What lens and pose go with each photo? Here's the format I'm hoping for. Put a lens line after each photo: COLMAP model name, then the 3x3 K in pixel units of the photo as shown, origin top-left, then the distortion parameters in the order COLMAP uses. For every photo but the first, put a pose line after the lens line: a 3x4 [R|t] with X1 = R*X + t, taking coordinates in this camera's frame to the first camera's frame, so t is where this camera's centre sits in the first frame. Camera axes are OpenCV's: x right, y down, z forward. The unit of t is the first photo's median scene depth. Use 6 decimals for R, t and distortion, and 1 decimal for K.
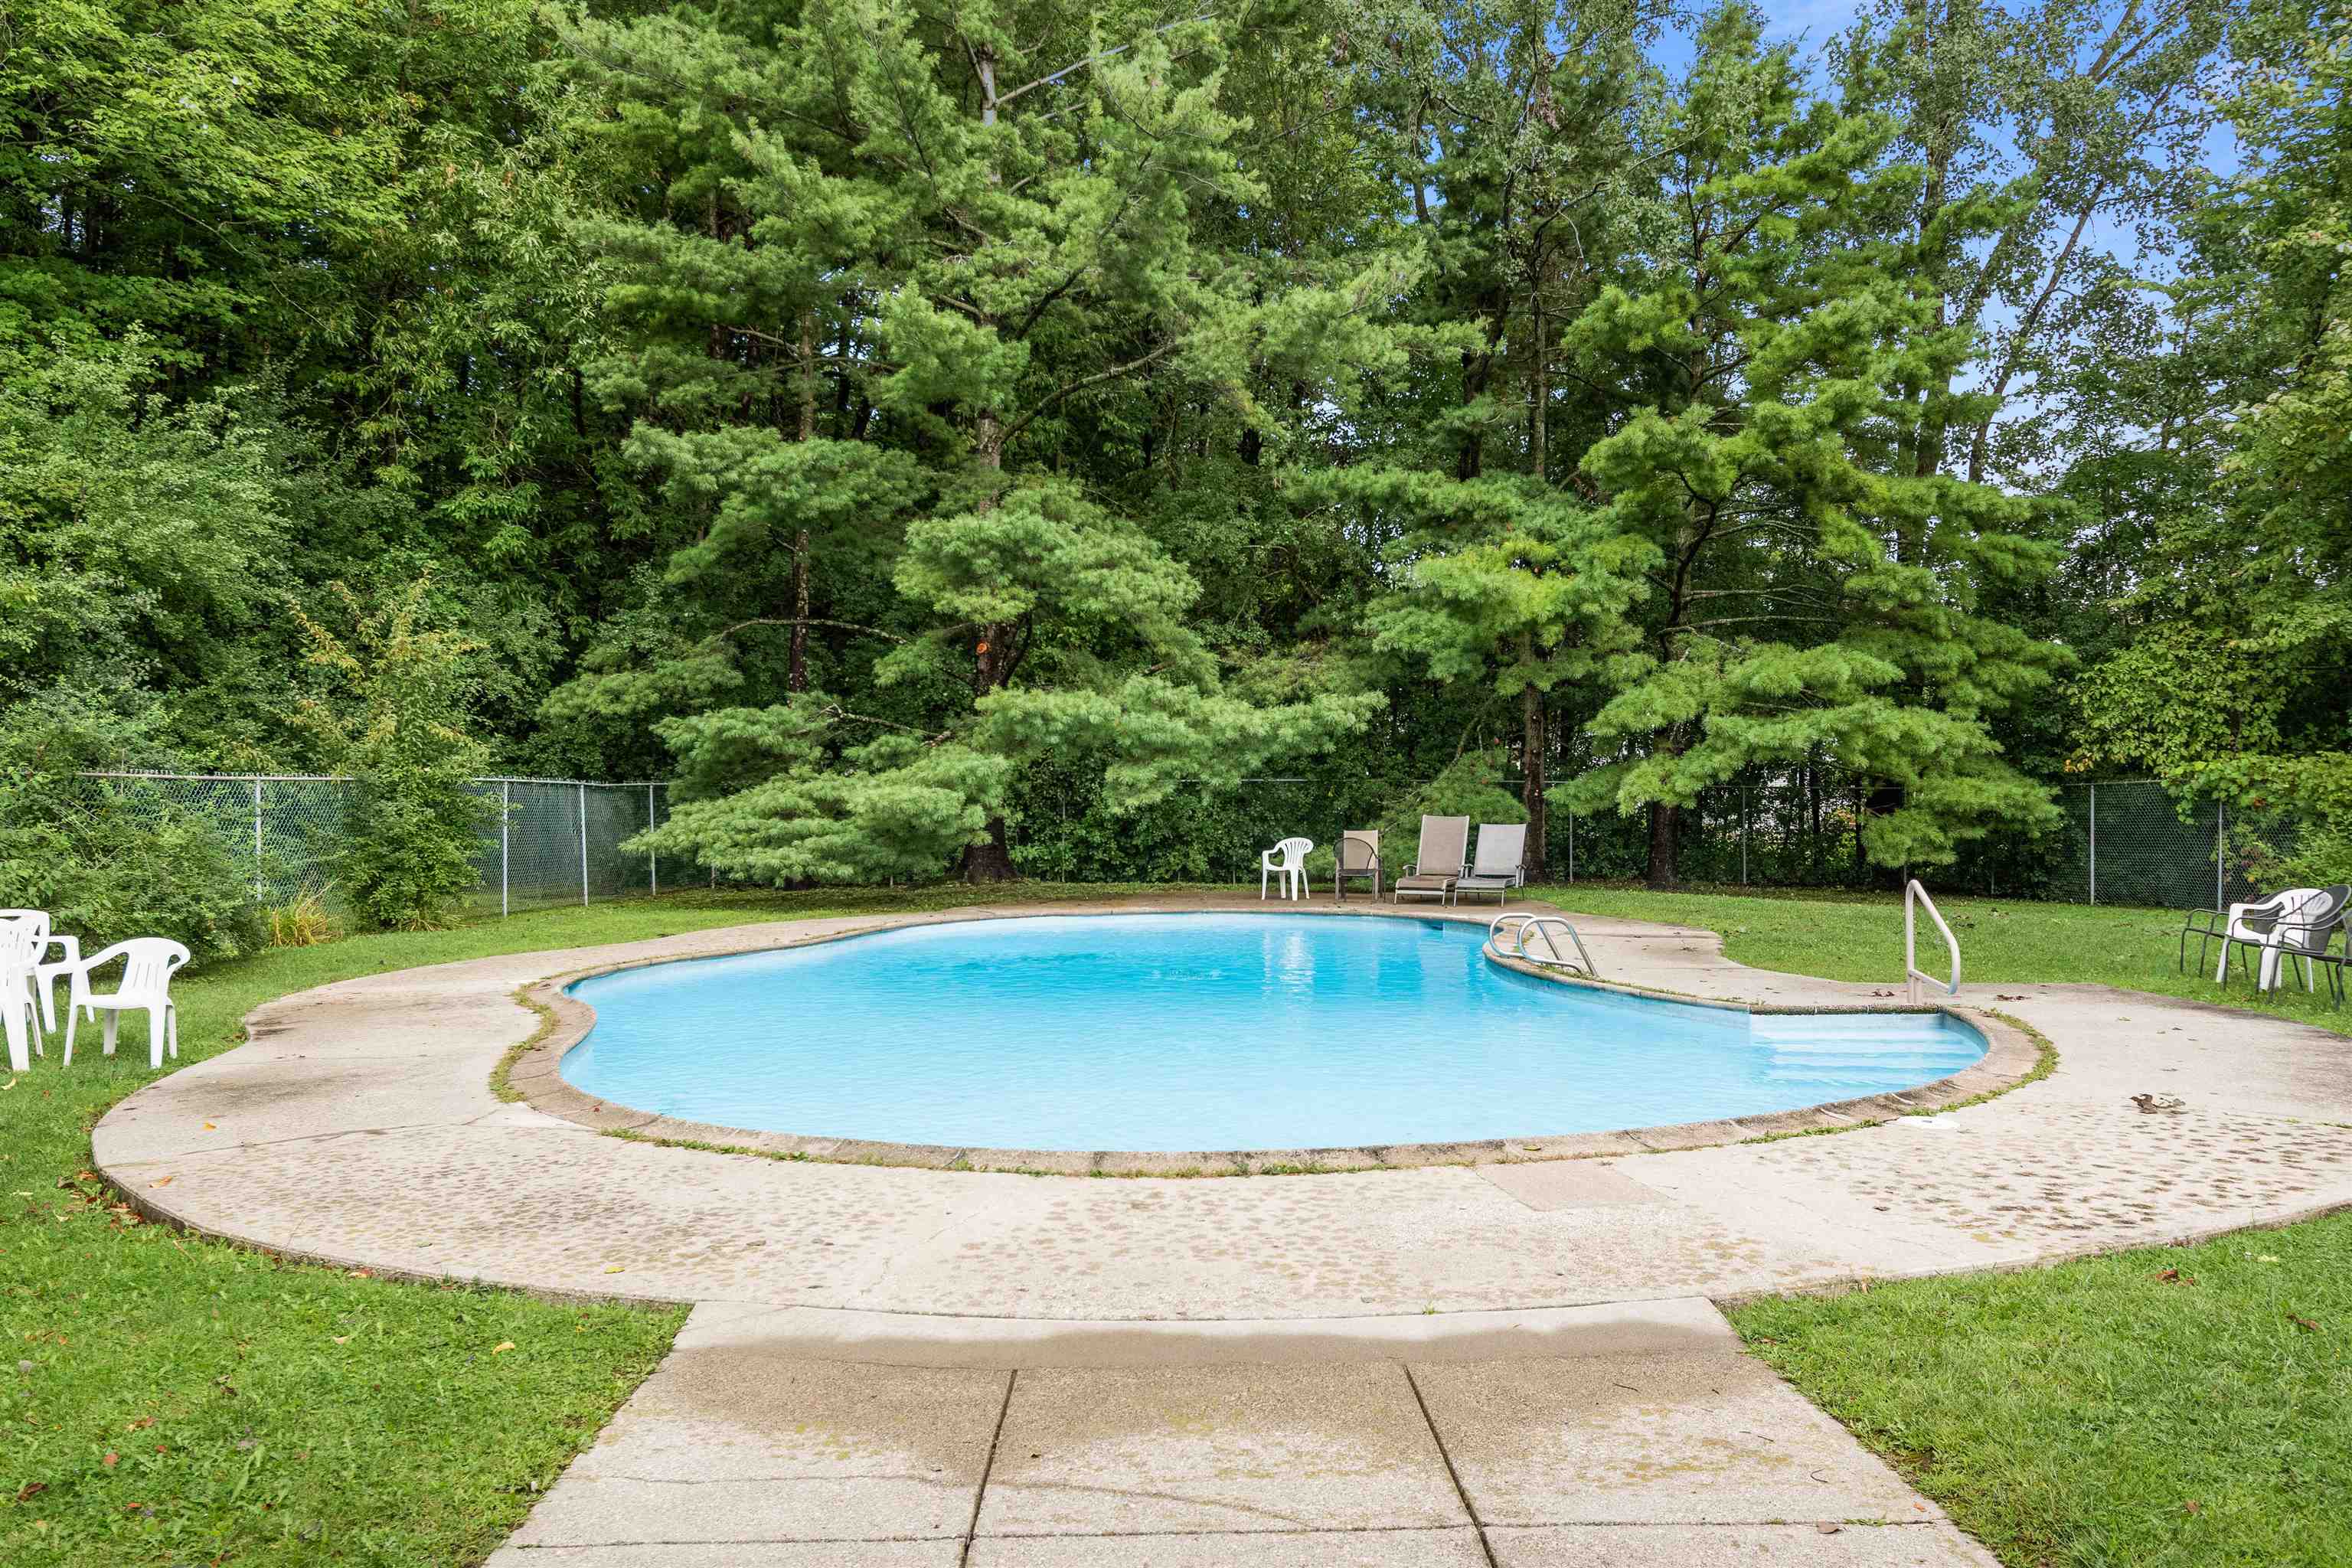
lens RADIAL K [[1901.1, 0, 1179.3], [0, 1901.1, 773.6], [0, 0, 1]] dist [0.038621, -0.010233]
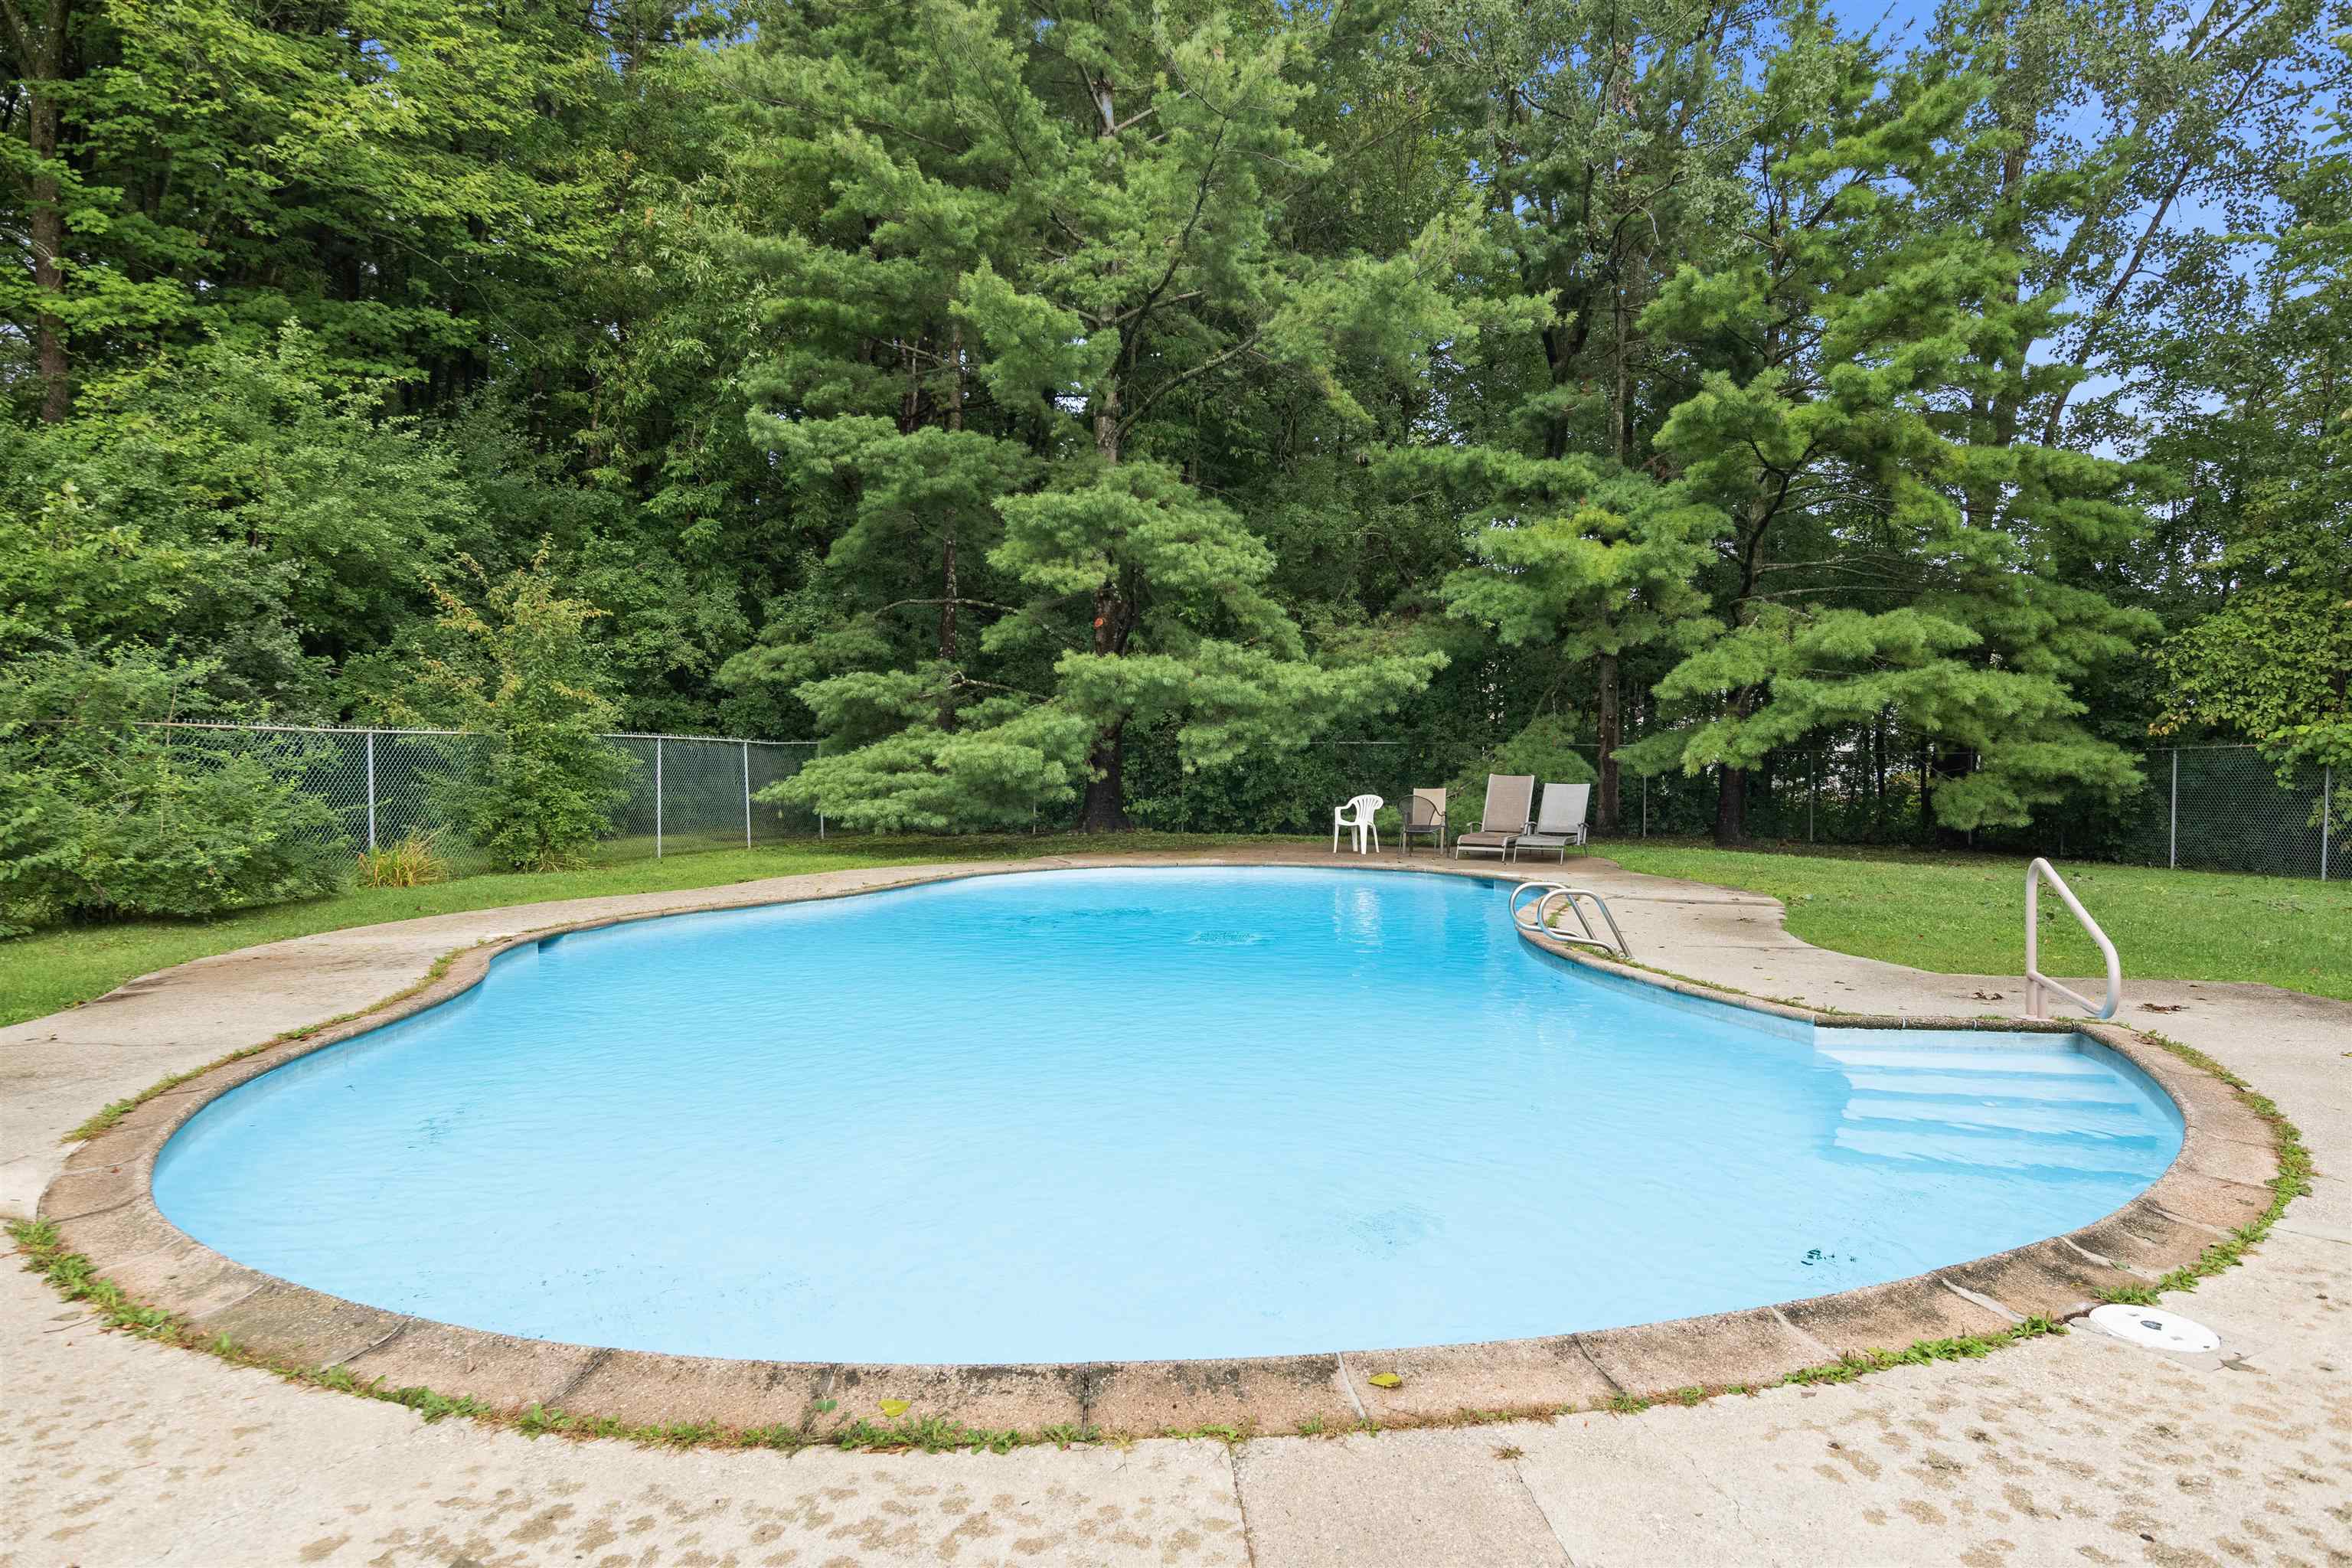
lens RADIAL K [[1421.4, 0, 1175.6], [0, 1421.4, 787.6], [0, 0, 1]] dist [0.013009, -0.000140]
pose [[0.991285, 0.008928, -0.131432, 0.059770], [-0.004948, 0.999520, 0.030578, 0.005975], [0.131642, -0.029661, 0.990853, 0.201851]]
